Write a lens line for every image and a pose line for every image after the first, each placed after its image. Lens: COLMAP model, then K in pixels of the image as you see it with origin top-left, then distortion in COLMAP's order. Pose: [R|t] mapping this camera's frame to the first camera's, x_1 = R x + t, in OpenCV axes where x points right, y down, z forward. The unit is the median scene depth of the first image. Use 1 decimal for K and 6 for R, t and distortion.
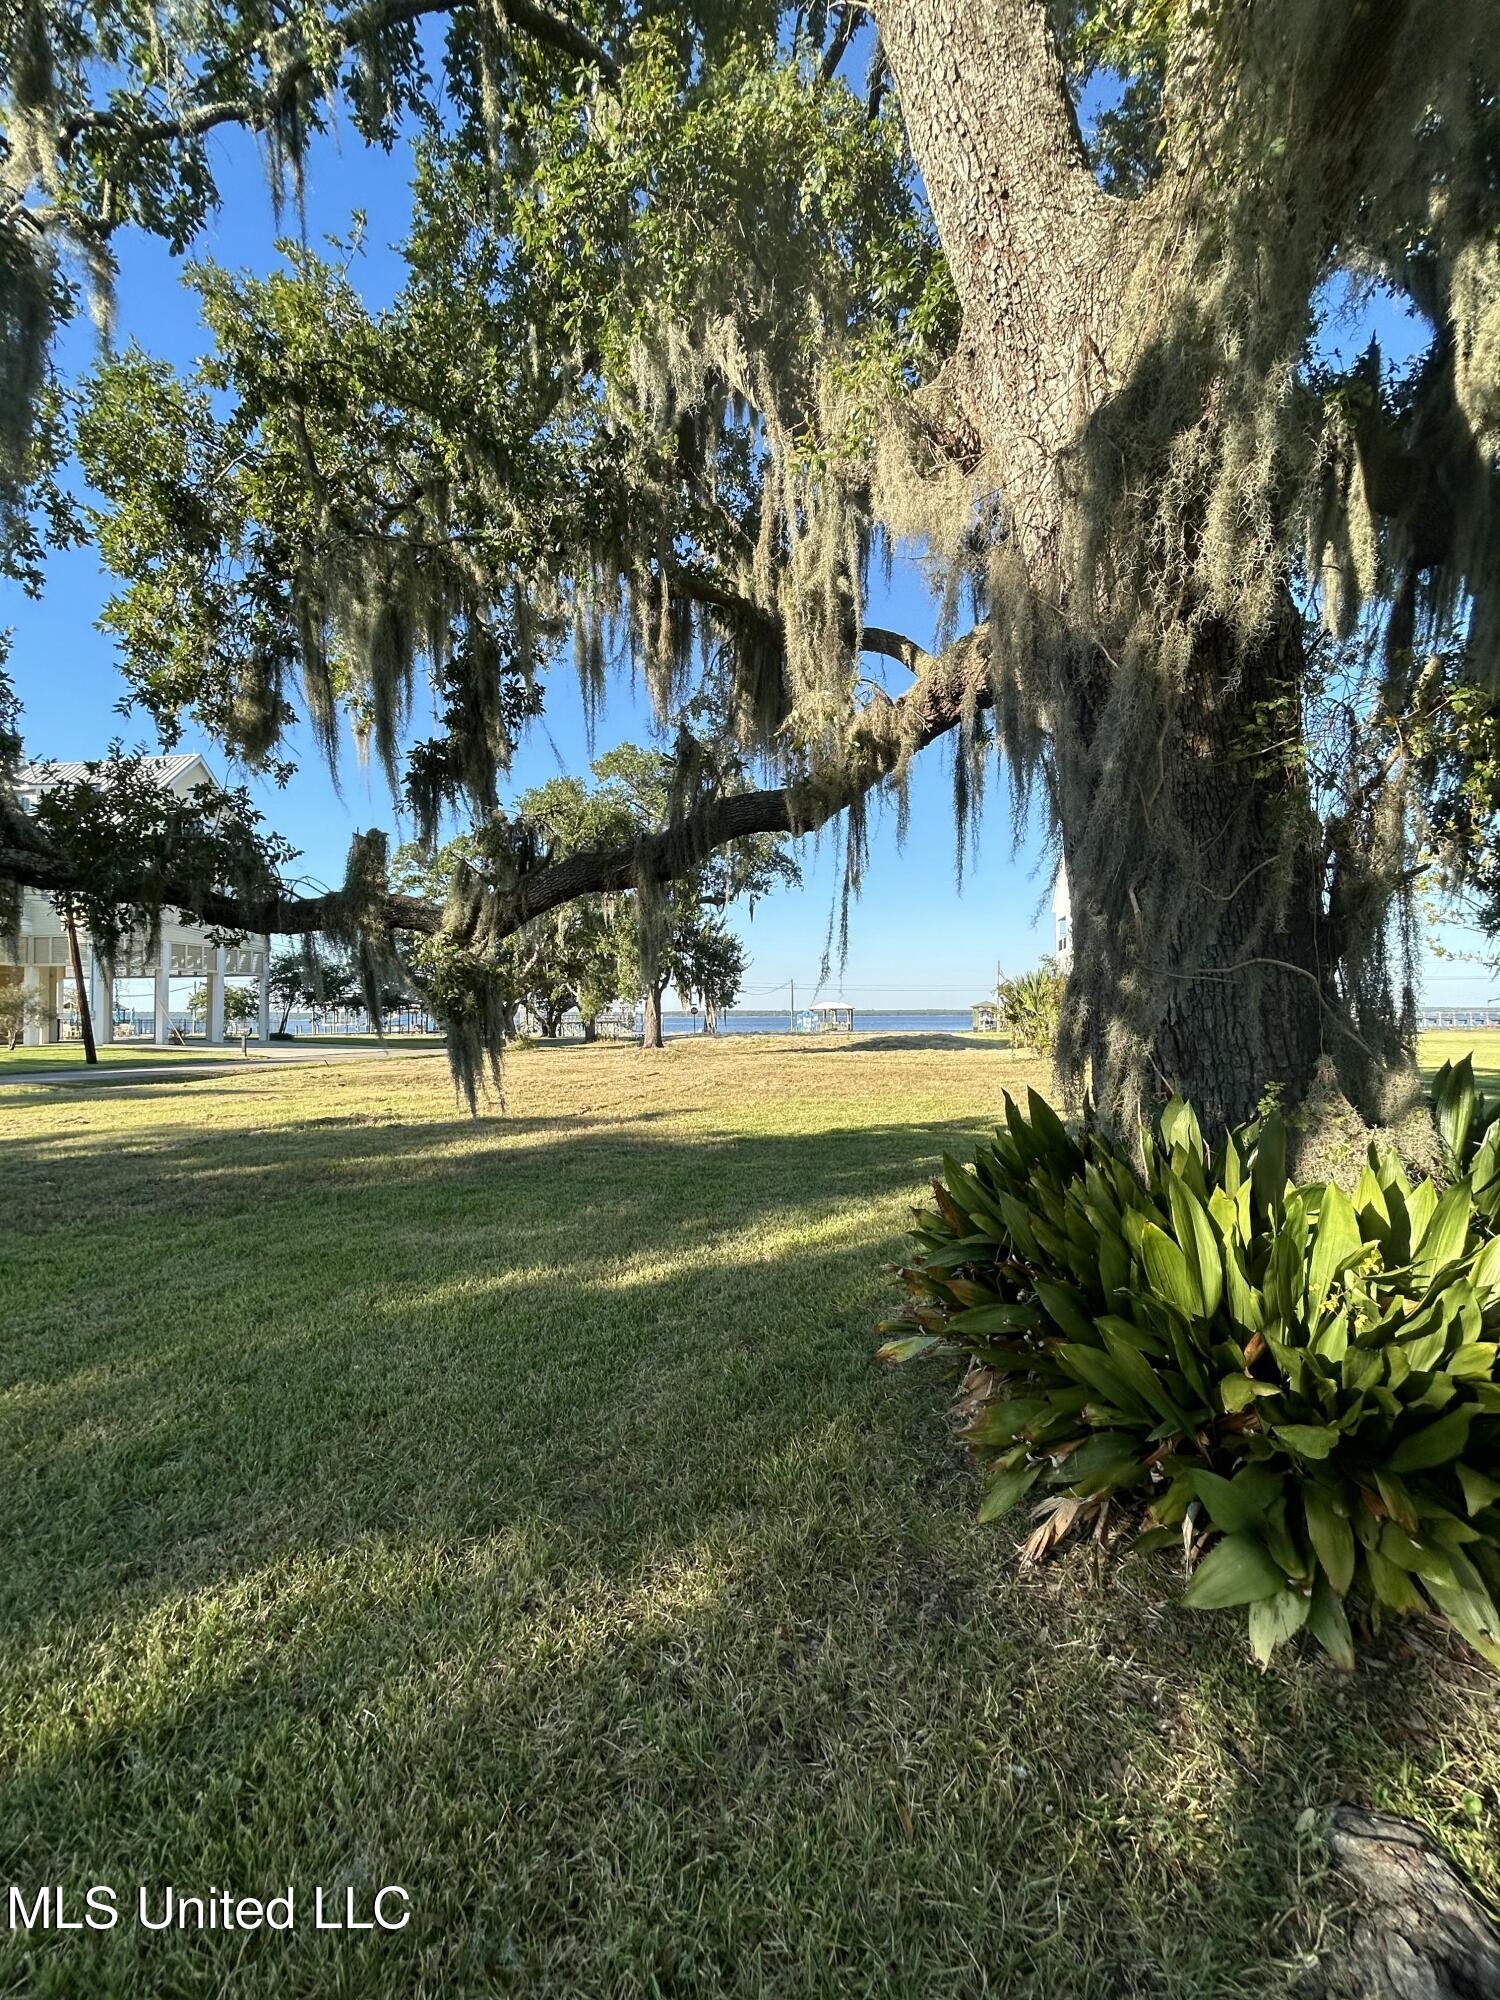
lens RADIAL K [[832.2, 0, 735.7], [0, 832.2, 999.2], [0, 0, 1]] dist [0.002402, 0.000013]
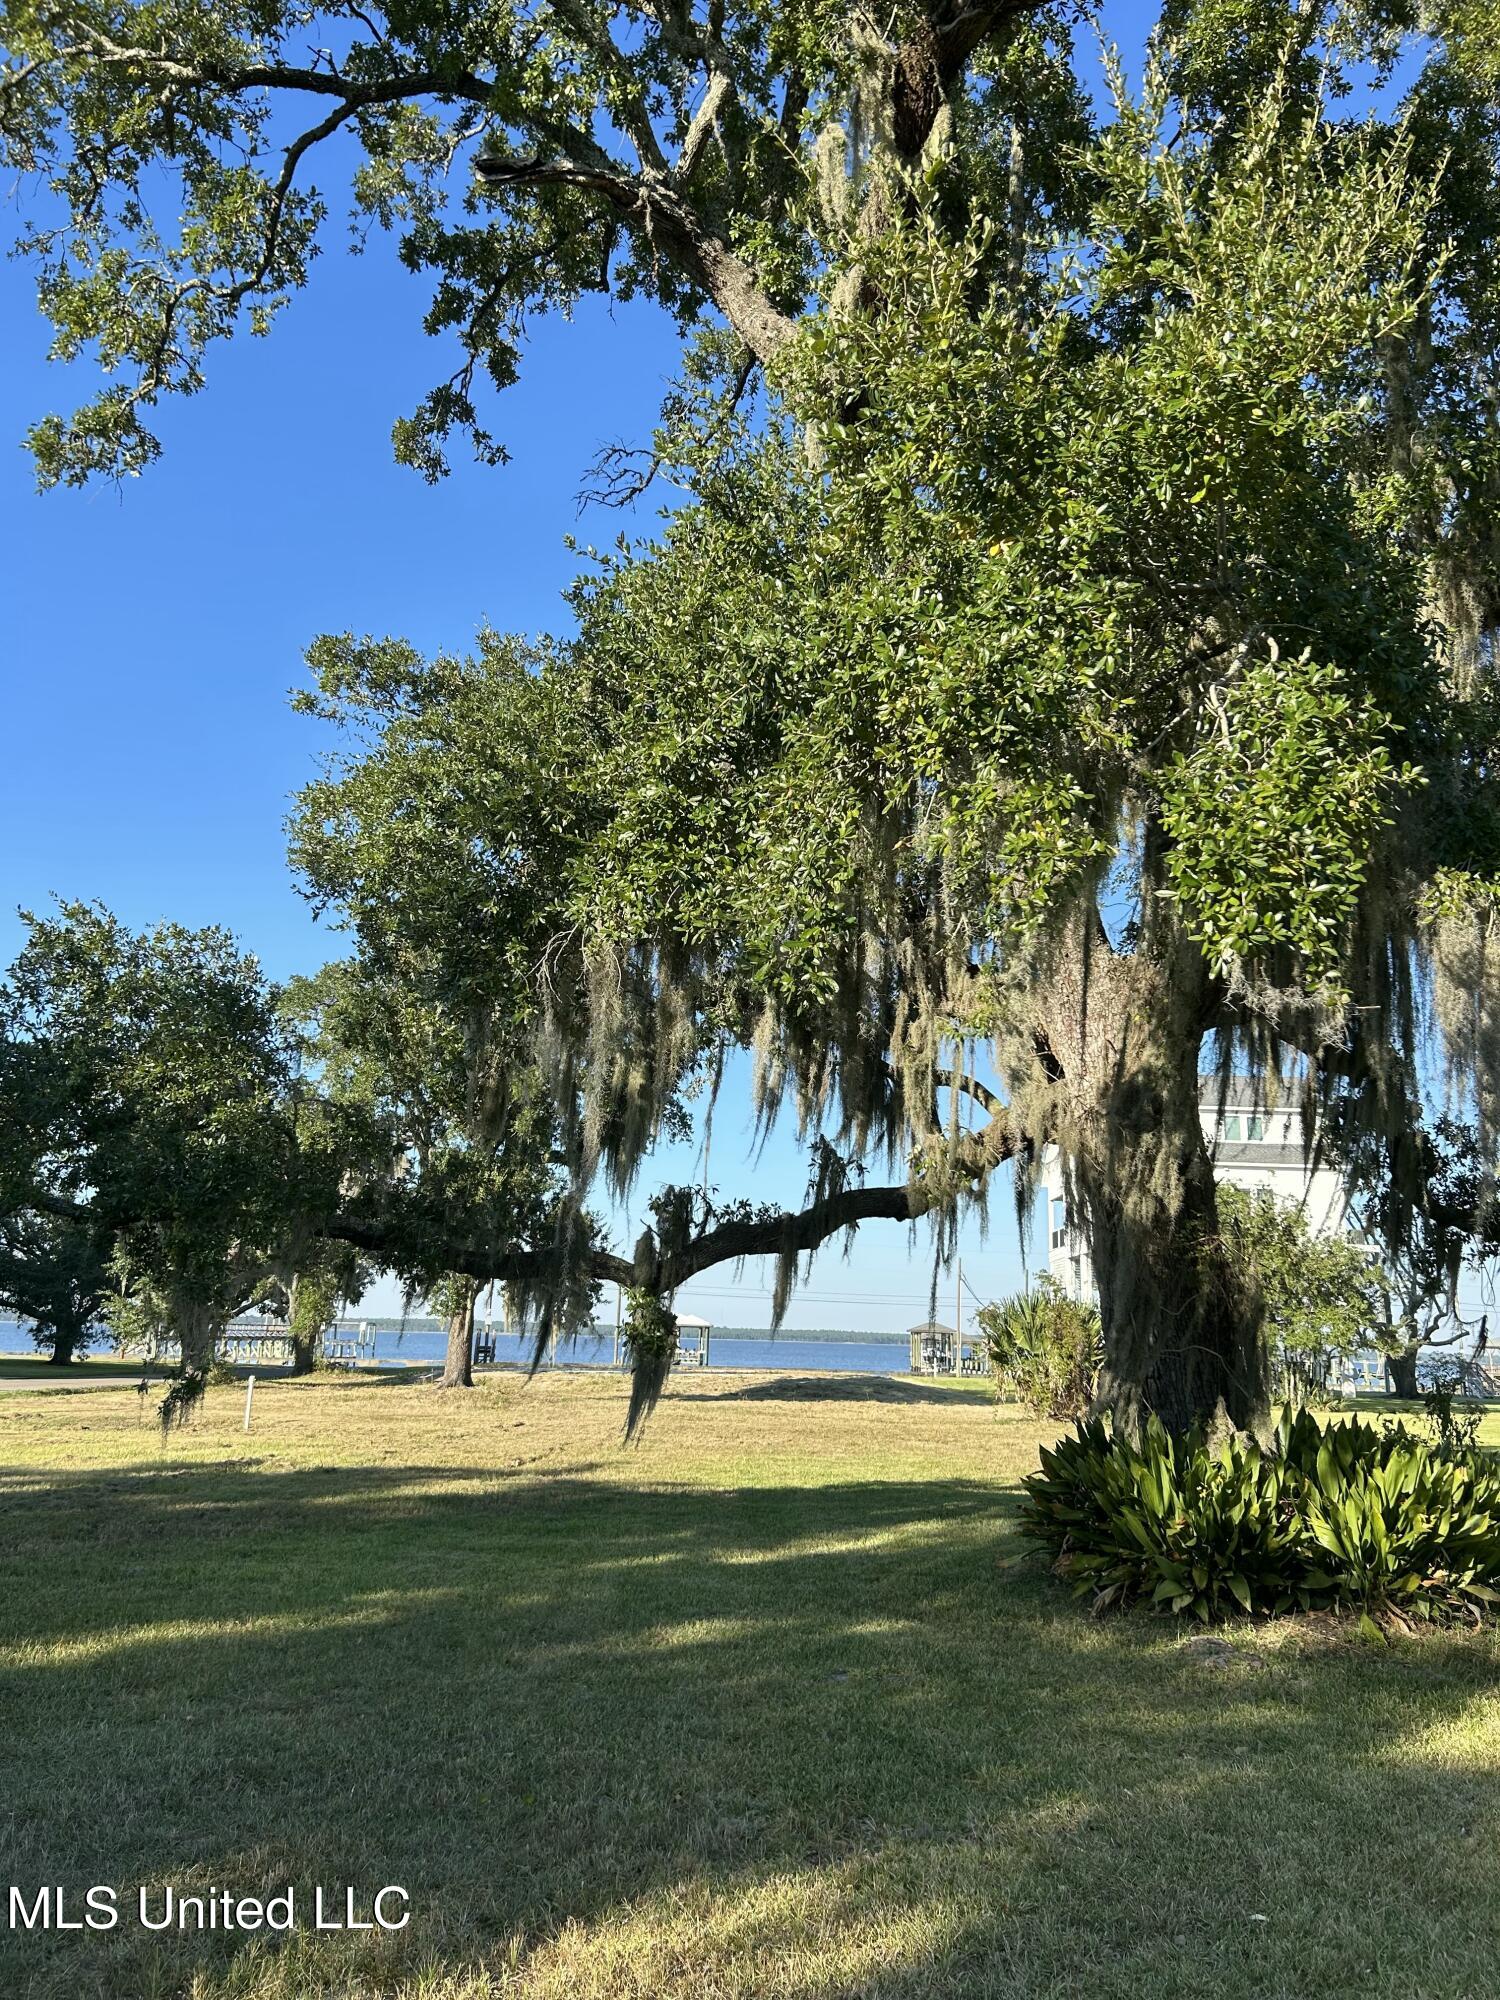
lens RADIAL K [[1482.9, 0, 734.6], [0, 1482.9, 990.6], [0, 0, 1]] dist [0.048767, -0.042770]
pose [[0.985029, 0.072252, 0.156517, -0.090436], [-0.038456, 0.977148, -0.209051, -0.007520], [-0.168044, 0.199902, 0.965298, -0.204981]]
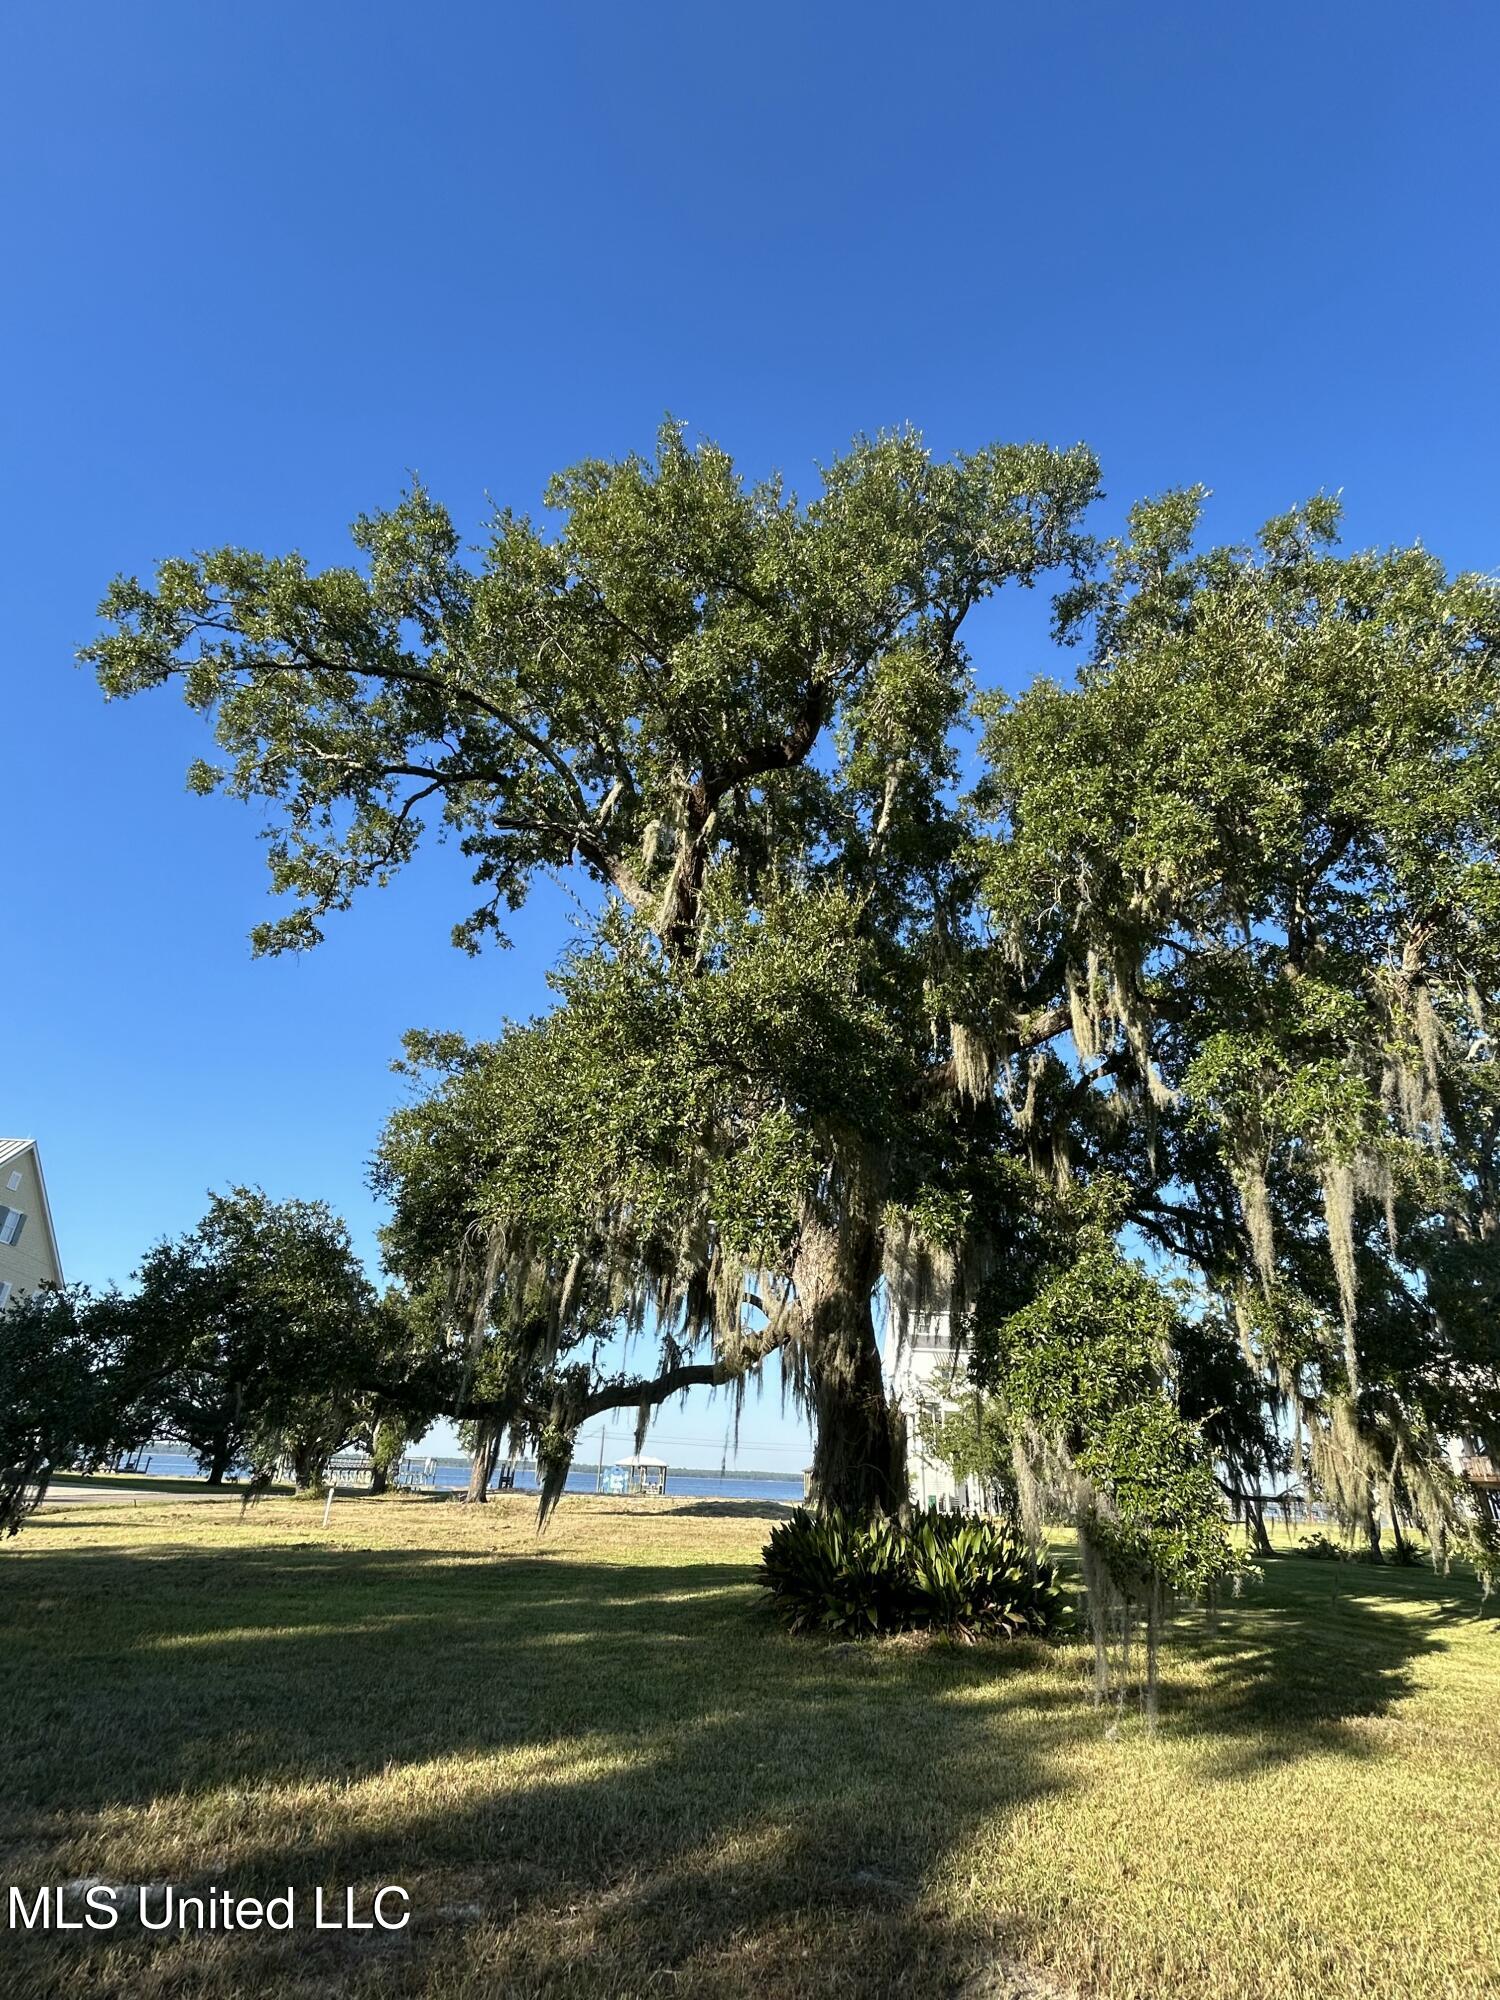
lens RADIAL K [[944.9, 0, 738.7], [0, 944.9, 1010.8], [0, 0, 1]] dist [-0.001955, -0.002305]
pose [[0.975941, 0.134015, 0.171984, -0.066980], [-0.048955, 0.903345, -0.426112, -0.004409], [-0.212466, 0.407441, 0.888172, -0.261252]]
